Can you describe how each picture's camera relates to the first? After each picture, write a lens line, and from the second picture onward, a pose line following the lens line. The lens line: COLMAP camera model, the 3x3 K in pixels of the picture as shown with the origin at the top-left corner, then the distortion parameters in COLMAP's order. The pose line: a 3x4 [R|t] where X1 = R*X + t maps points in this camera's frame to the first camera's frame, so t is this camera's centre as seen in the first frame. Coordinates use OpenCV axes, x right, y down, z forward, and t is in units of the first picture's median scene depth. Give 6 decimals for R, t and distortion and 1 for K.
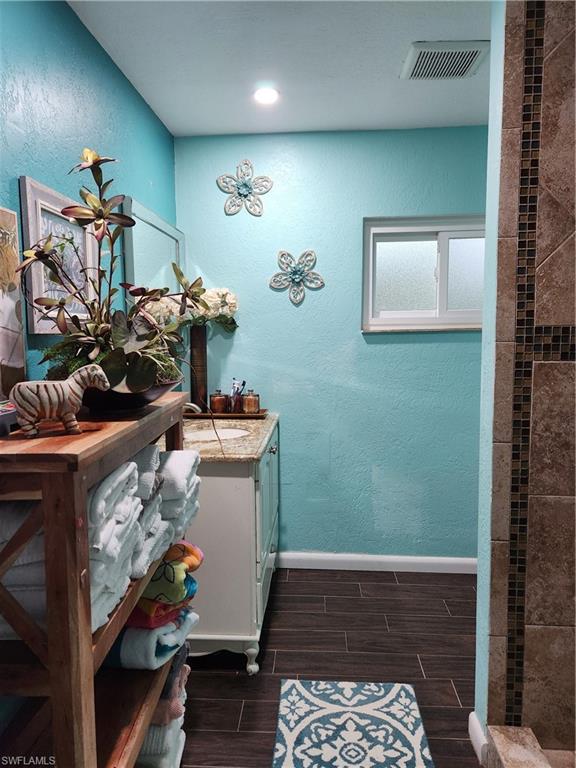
lens RADIAL K [[515.6, 0, 289.1], [0, 515.6, 383.8], [0, 0, 1]] dist [0.056568, -0.043408]
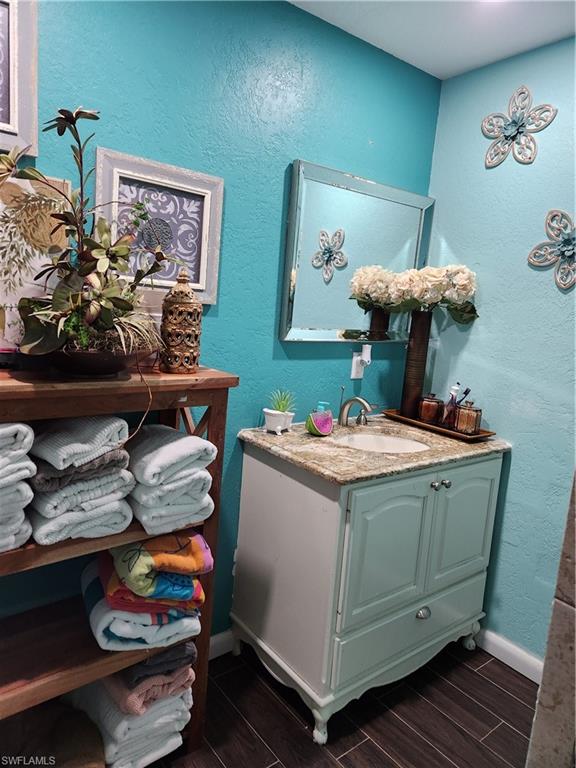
lens RADIAL K [[515.6, 0, 288.2], [0, 515.6, 380.2], [0, 0, 1]] dist [0.056568, -0.043408]
pose [[0.651395, 0.168068, -0.739890, 0.304995], [-0.160957, 0.983573, 0.081716, -0.037597], [0.741470, 0.065861, 0.667746, 0.295963]]
